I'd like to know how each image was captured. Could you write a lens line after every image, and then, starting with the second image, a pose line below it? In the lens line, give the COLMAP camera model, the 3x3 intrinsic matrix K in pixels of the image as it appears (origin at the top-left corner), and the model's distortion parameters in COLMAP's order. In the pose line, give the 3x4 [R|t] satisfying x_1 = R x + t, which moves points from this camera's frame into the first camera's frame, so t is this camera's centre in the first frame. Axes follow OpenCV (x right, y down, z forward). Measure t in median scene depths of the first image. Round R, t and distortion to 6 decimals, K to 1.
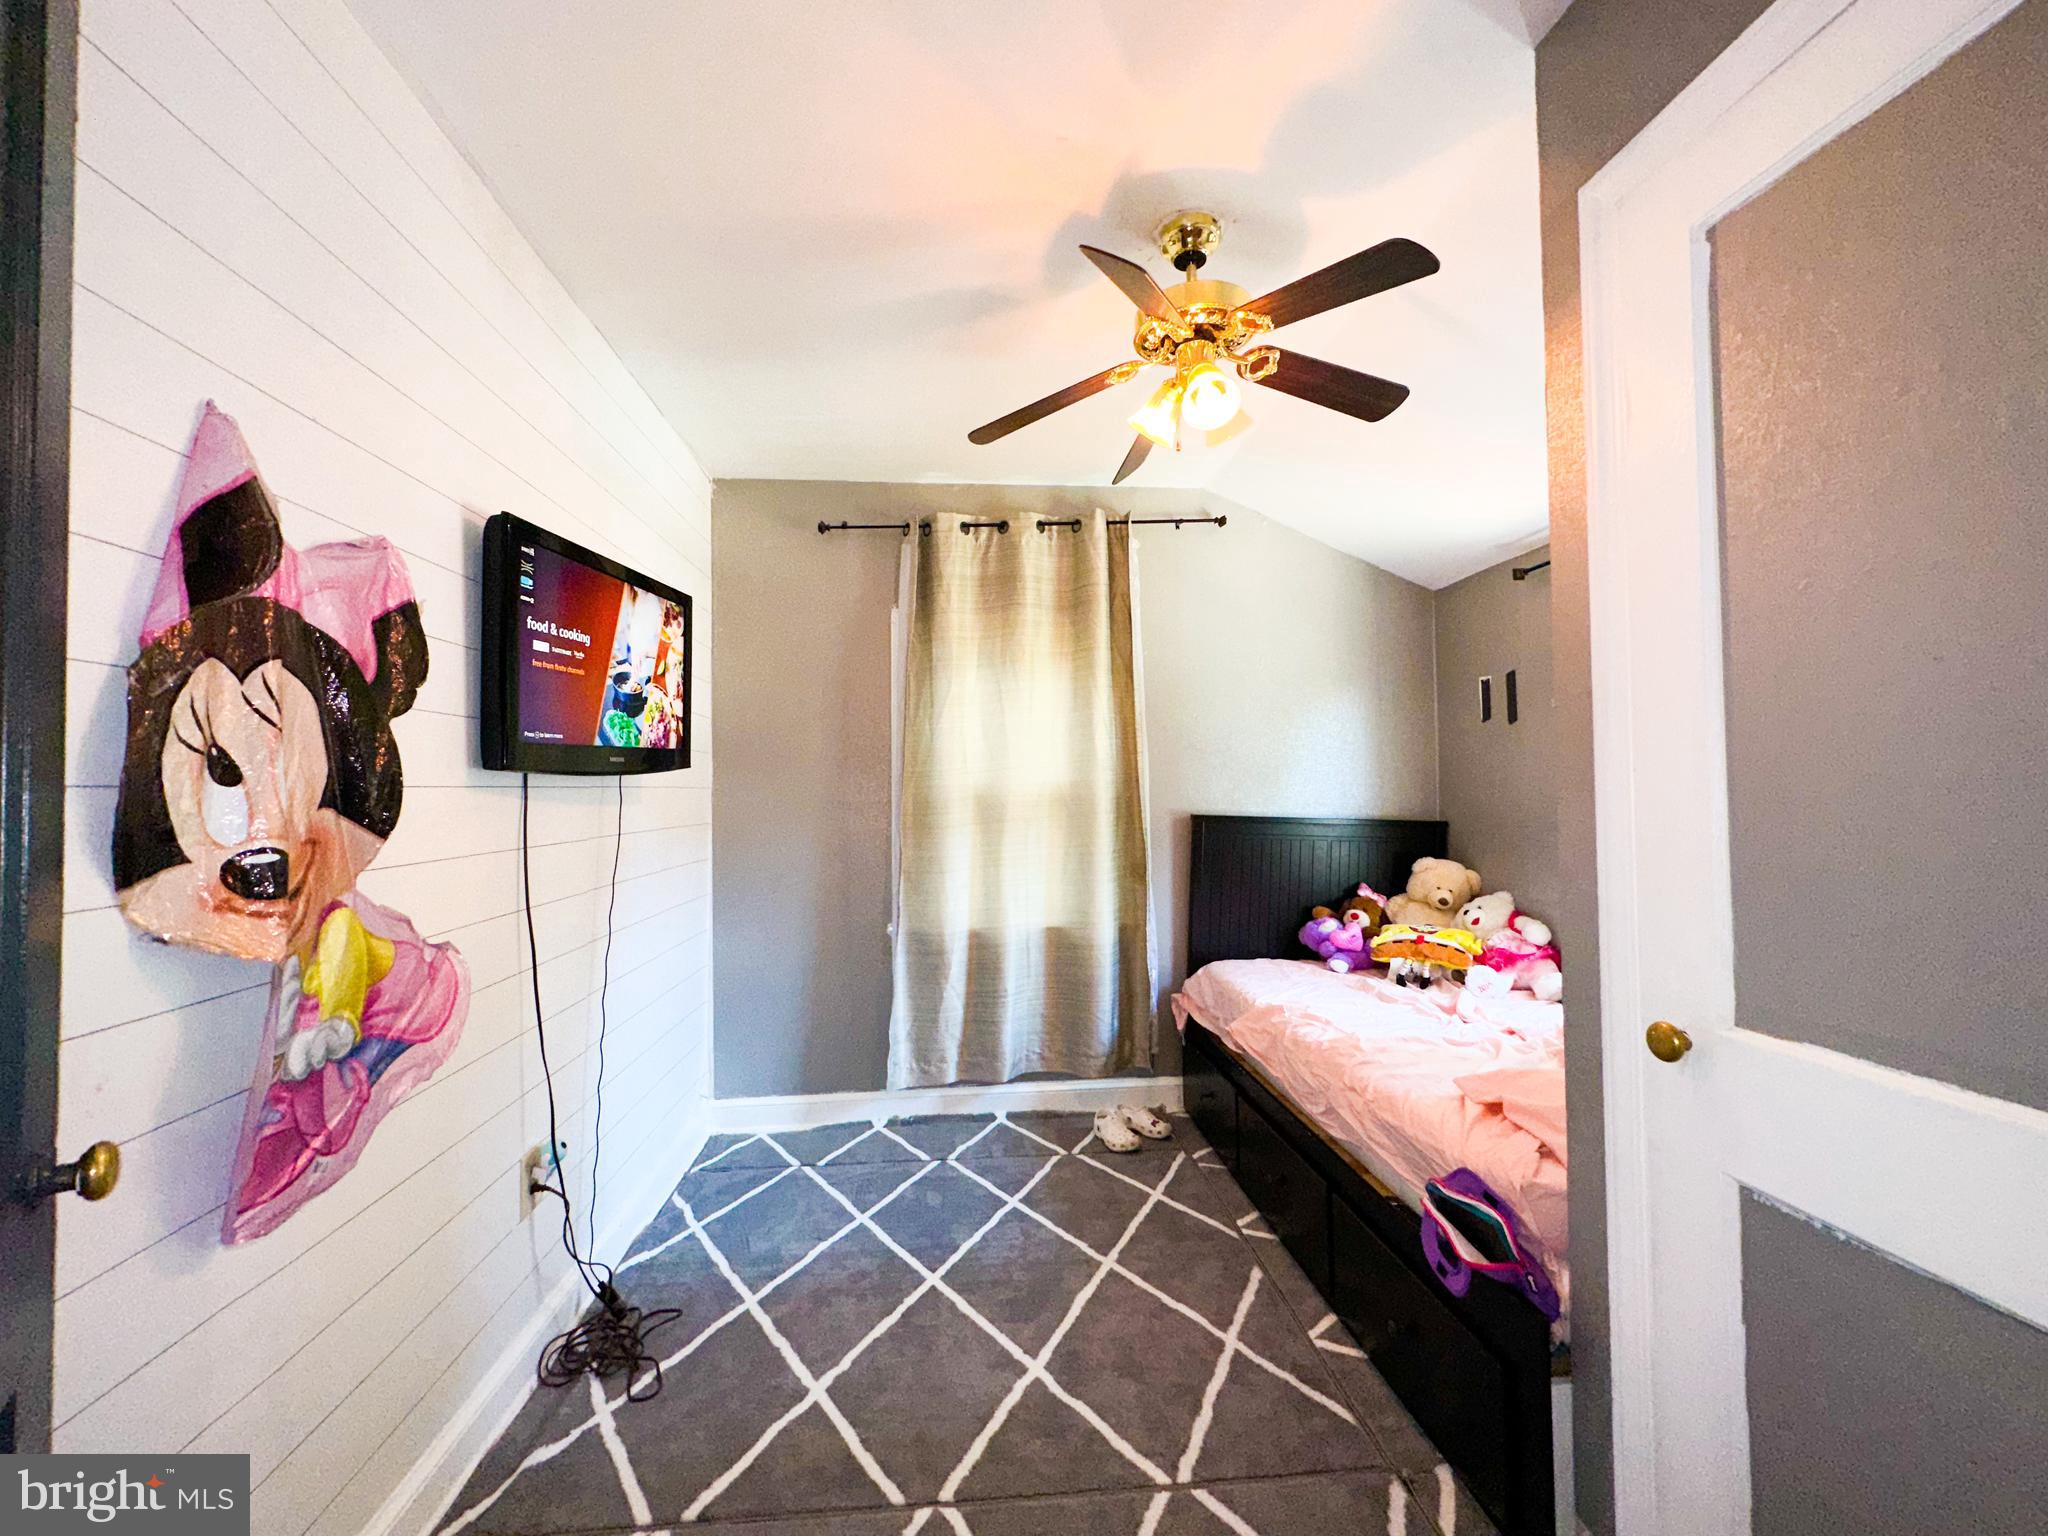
lens RADIAL K [[819.7, 0, 1021.1], [0, 819.7, 767.2], [0, 0, 1]] dist [-0.001803, 0.001528]
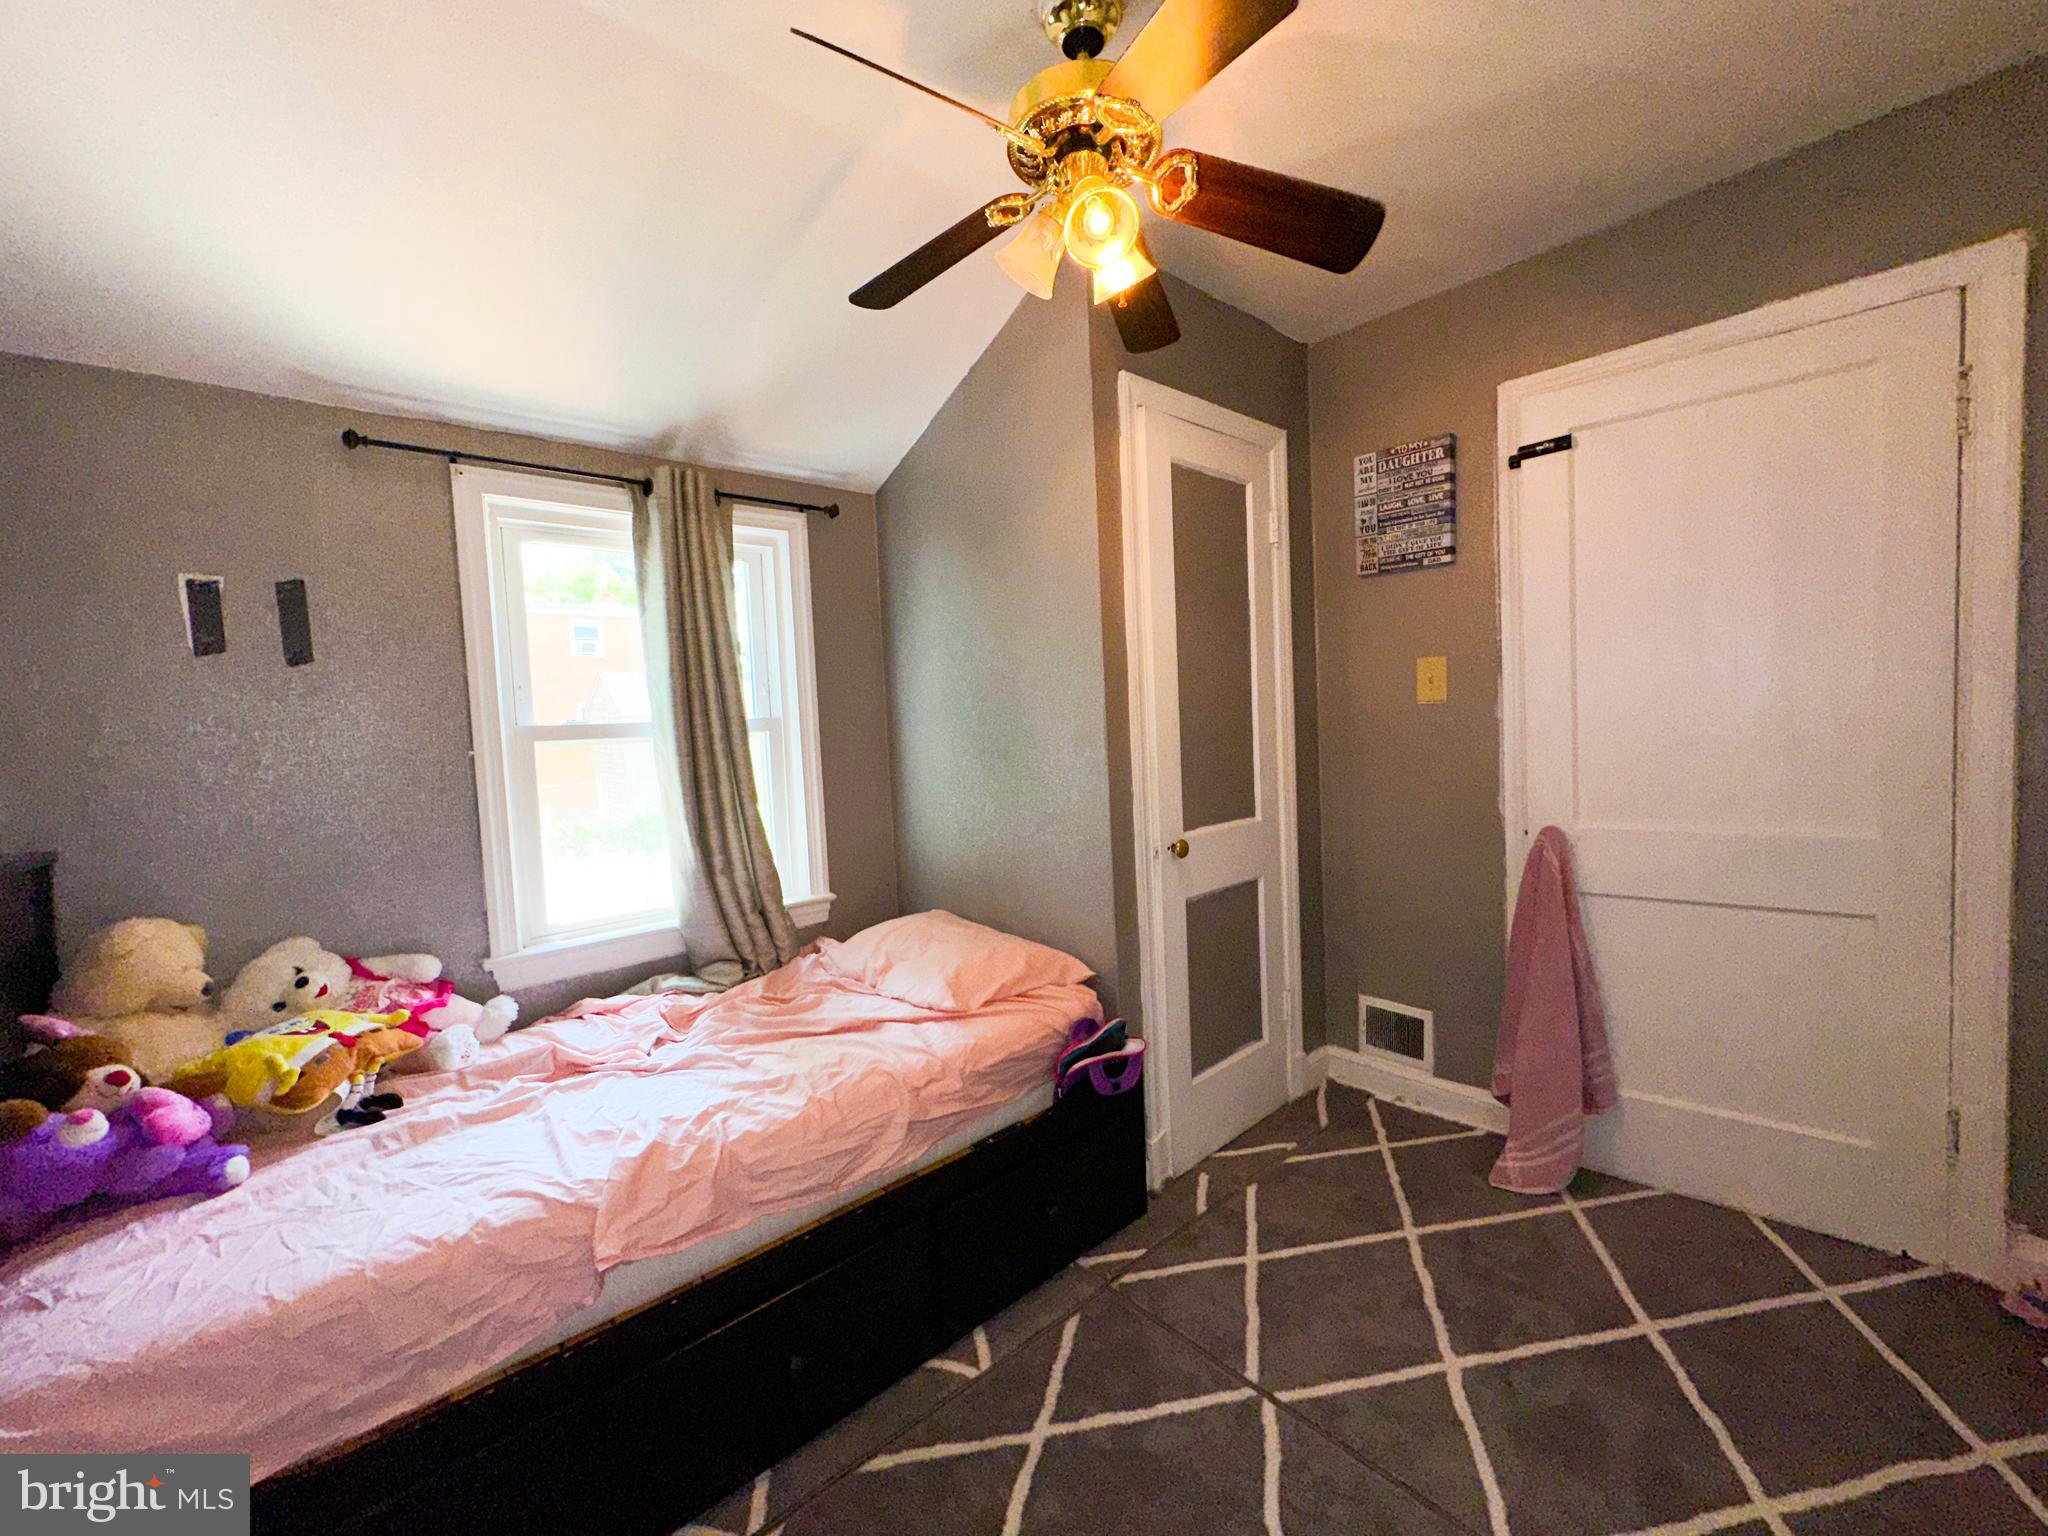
lens RADIAL K [[819.7, 0, 1022.5], [0, 819.7, 773.1], [0, 0, 1]] dist [-0.001803, 0.001528]
pose [[-0.599275, -0.012595, 0.800444, -0.304837], [0.026060, 0.999039, 0.035230, 0.027001], [-0.800119, 0.041972, -0.598371, 1.233269]]
